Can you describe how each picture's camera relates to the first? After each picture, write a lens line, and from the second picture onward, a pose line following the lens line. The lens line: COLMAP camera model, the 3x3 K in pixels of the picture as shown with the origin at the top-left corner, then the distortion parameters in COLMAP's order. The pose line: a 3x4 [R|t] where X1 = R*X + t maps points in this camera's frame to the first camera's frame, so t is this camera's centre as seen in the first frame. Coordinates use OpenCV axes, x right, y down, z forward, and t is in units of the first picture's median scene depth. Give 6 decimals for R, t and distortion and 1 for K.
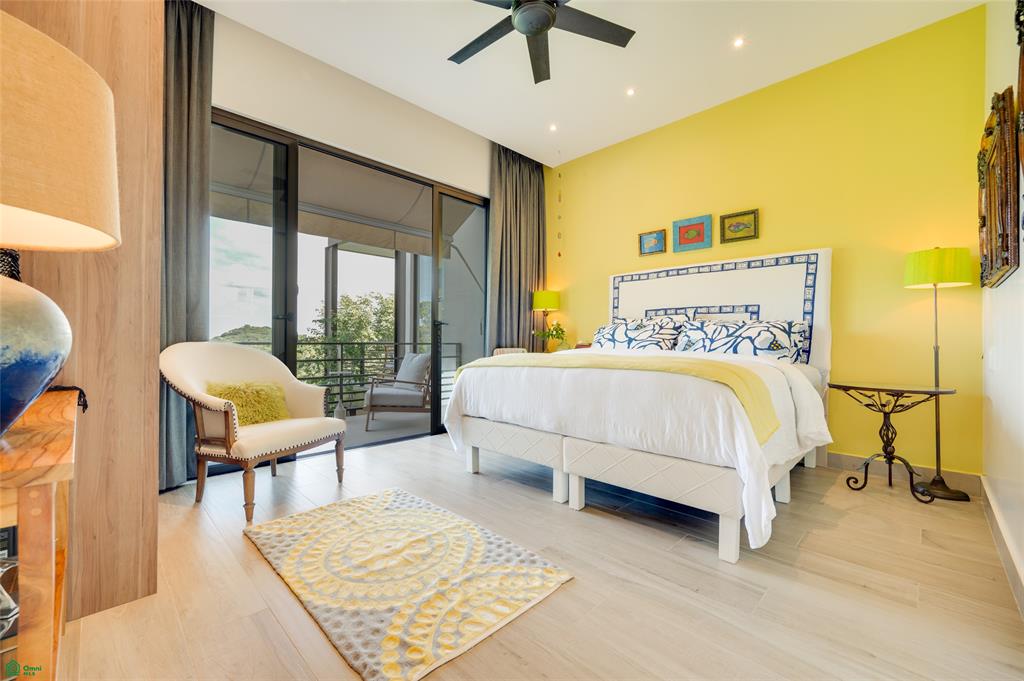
lens RADIAL K [[430.4, 0, 516.4], [0, 430.4, 339.2], [0, 0, 1]] dist [-0.003832, -0.000160]
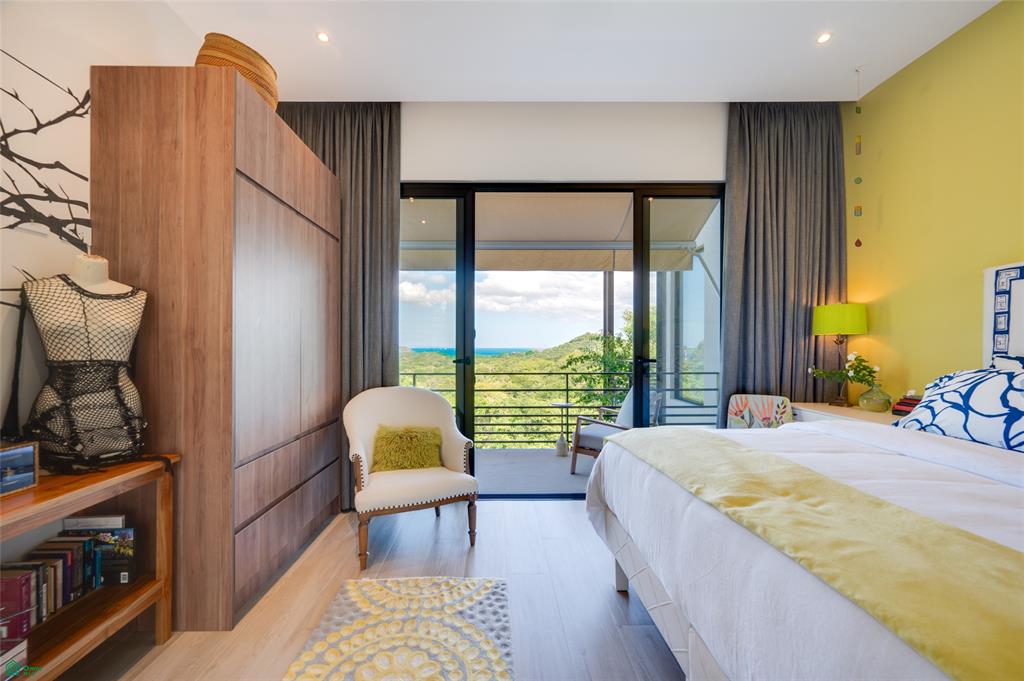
lens RADIAL K [[404.1, 0, 512.1], [0, 404.1, 341.3], [0, 0, 1]] dist [-0.002224, 0.000411]
pose [[0.695062, -0.003061, -0.718944, 0.193590], [0.009112, 0.999948, 0.004552, -0.078817], [0.718892, -0.009715, 0.695054, 0.306821]]
